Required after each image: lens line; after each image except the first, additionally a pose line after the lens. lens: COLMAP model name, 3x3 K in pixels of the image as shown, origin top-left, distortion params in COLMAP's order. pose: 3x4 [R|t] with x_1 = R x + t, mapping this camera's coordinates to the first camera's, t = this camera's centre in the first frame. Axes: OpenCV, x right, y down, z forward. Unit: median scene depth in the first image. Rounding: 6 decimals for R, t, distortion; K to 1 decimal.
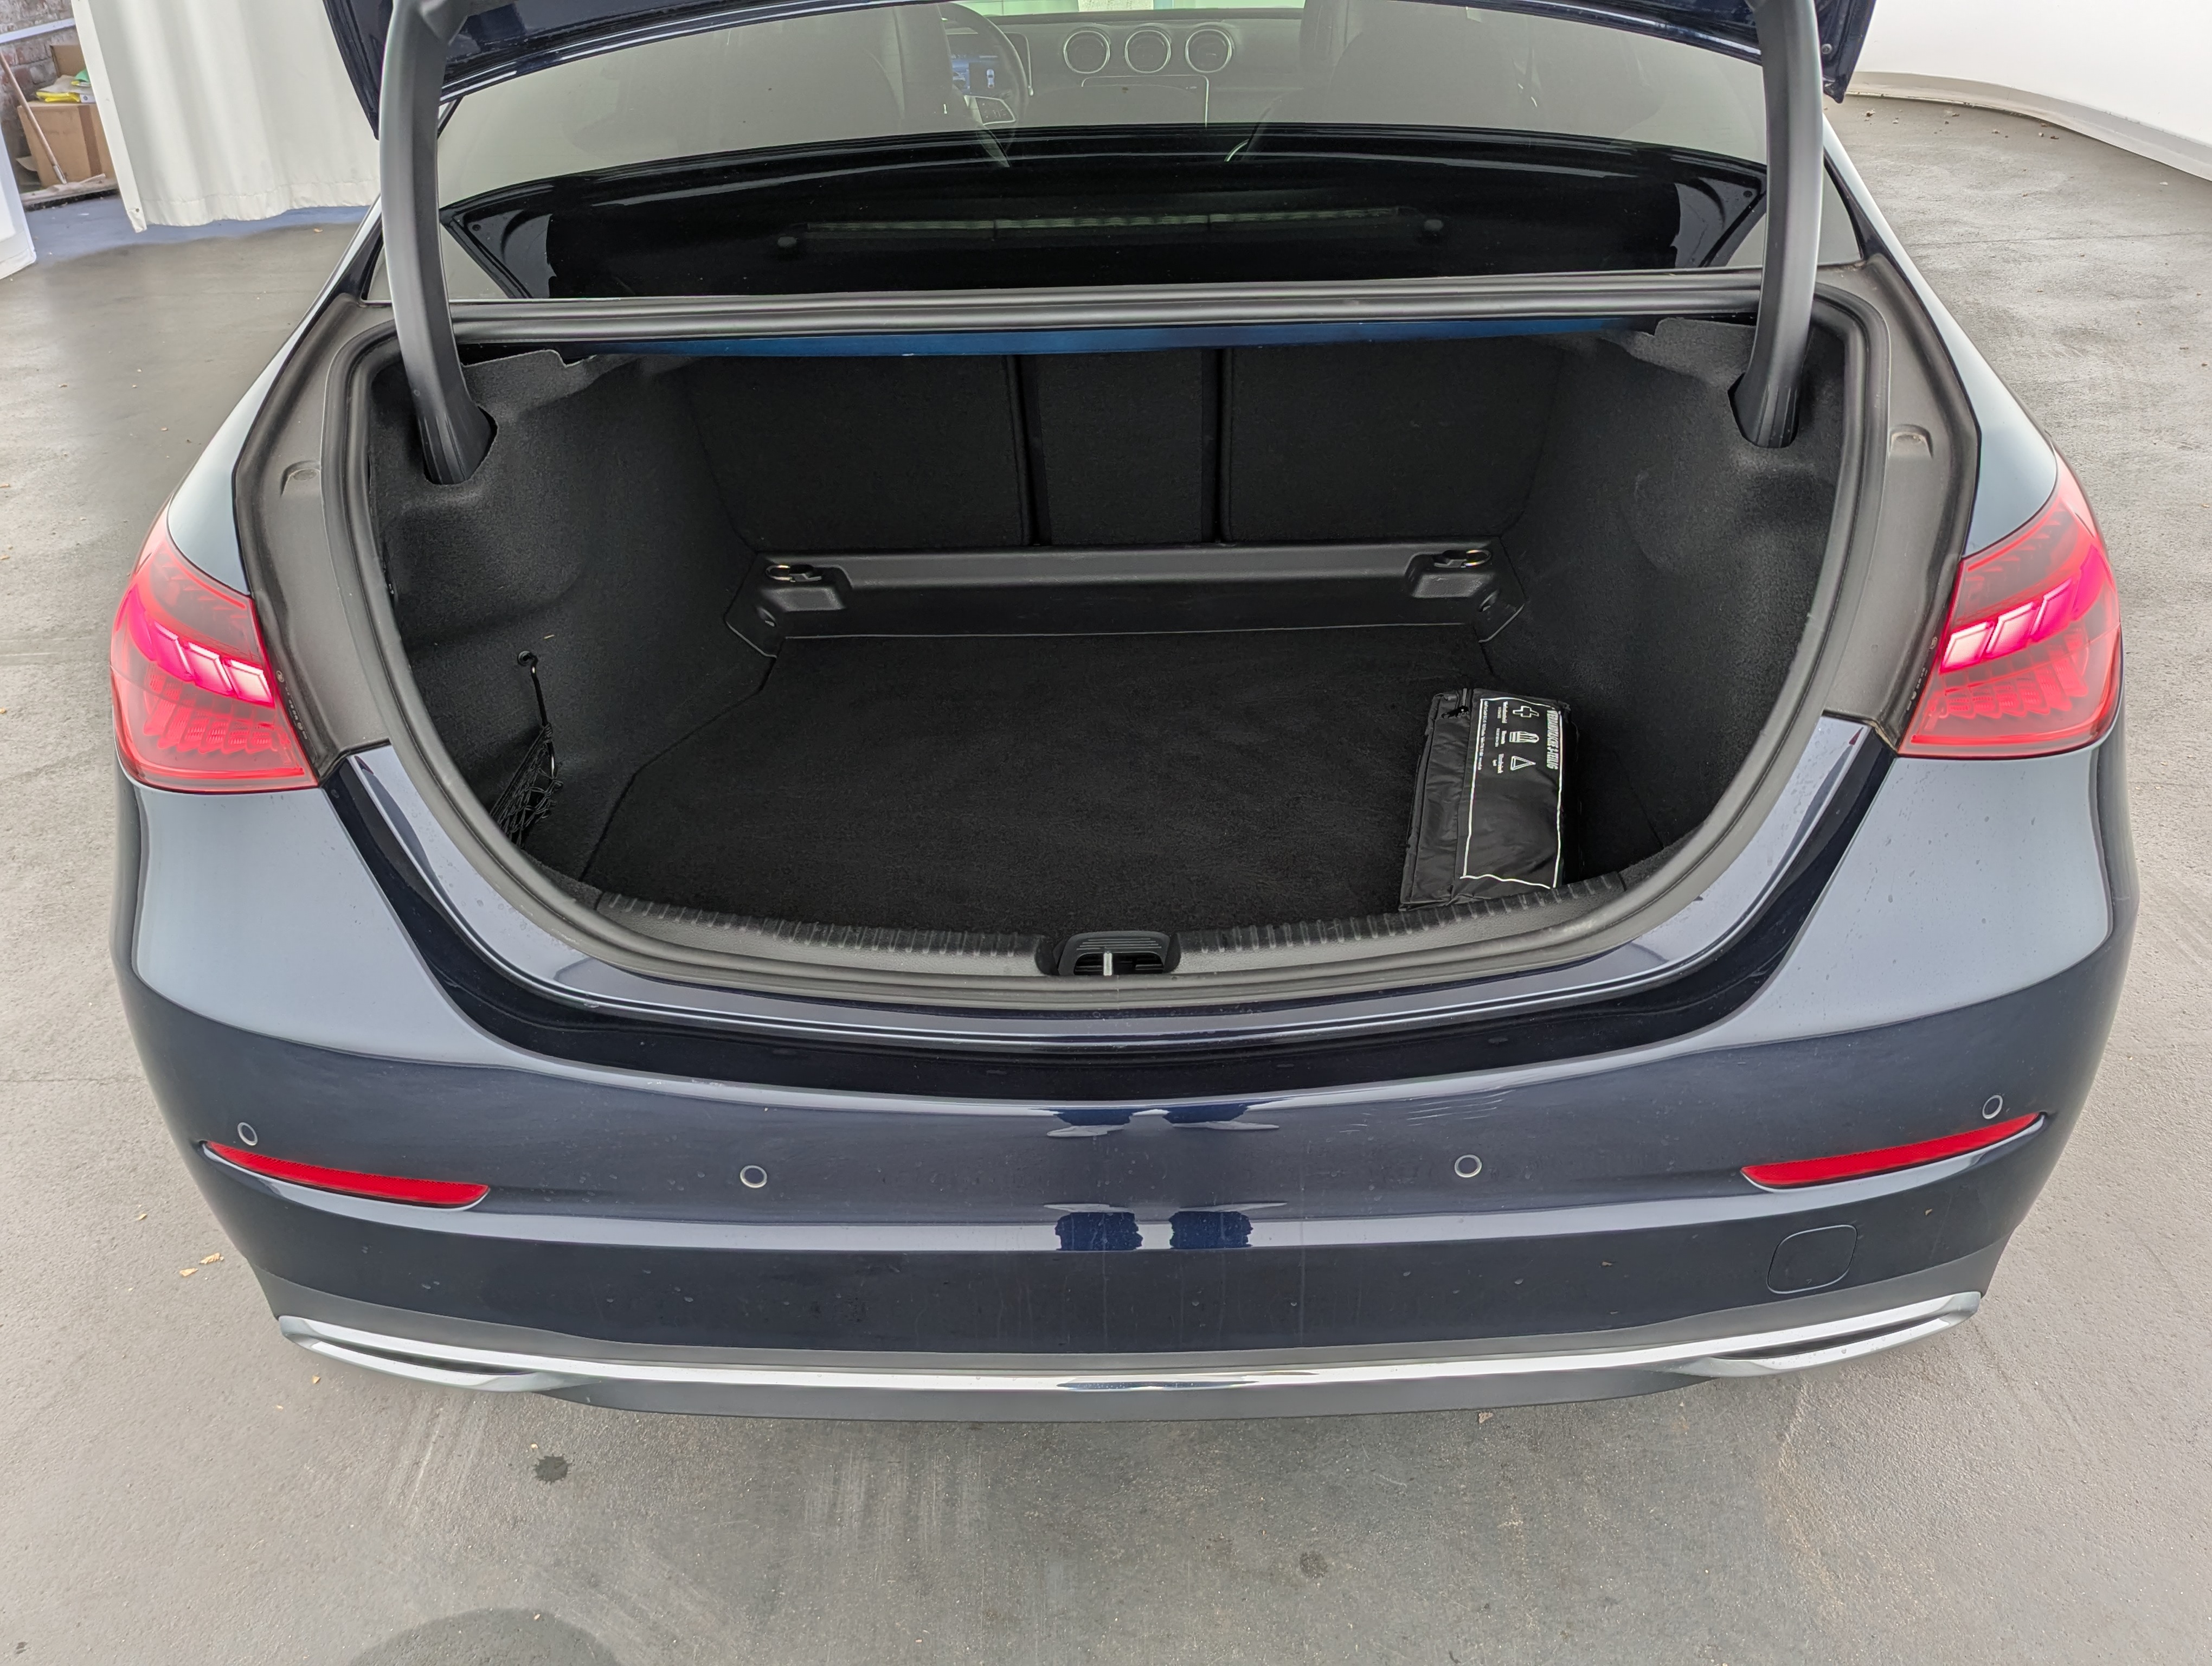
lens RADIAL K [[1940.1, 0, 1188.4], [0, 1940.1, 787.2], [0, 0, 1]] dist [0.082006, -0.078693]
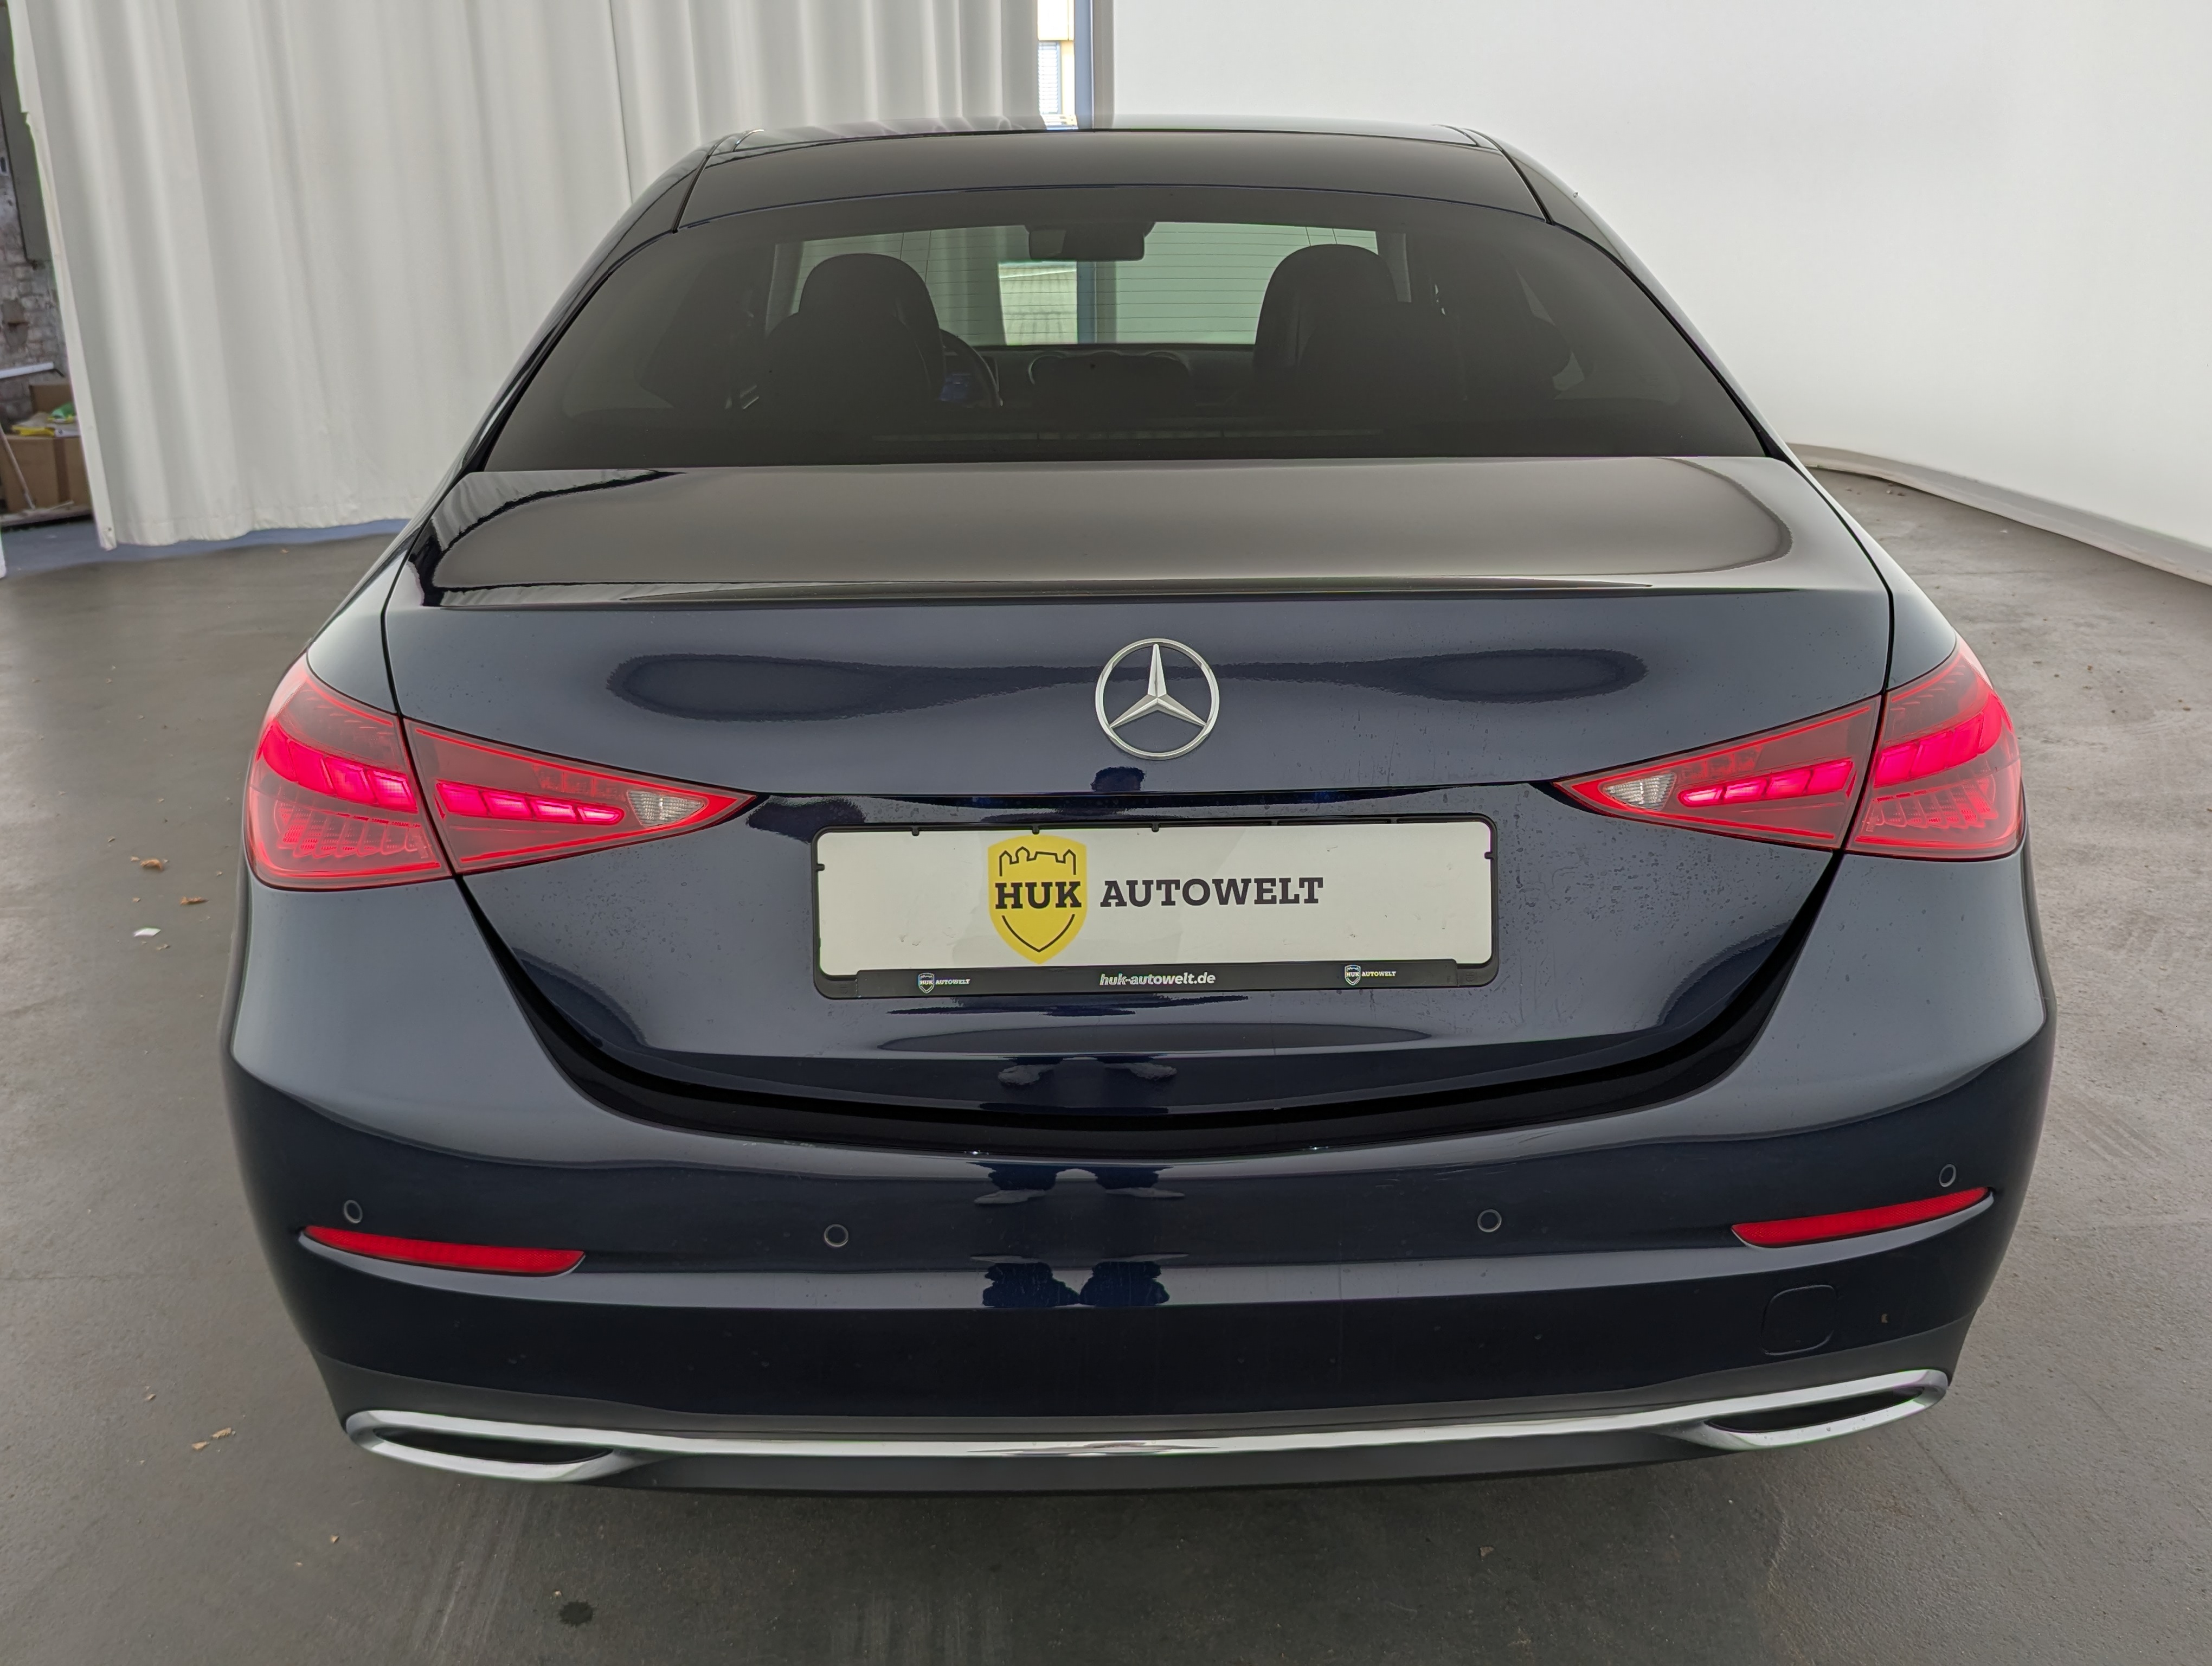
lens RADIAL K [[1940.1, 0, 1188.4], [0, 1940.1, 787.2], [0, 0, 1]] dist [0.082006, -0.078693]
pose [[0.998586, 0.003191, 0.053057, -0.061405], [0.006484, 0.983430, -0.181172, 0.108894], [-0.052756, 0.181260, 0.982019, -0.085061]]
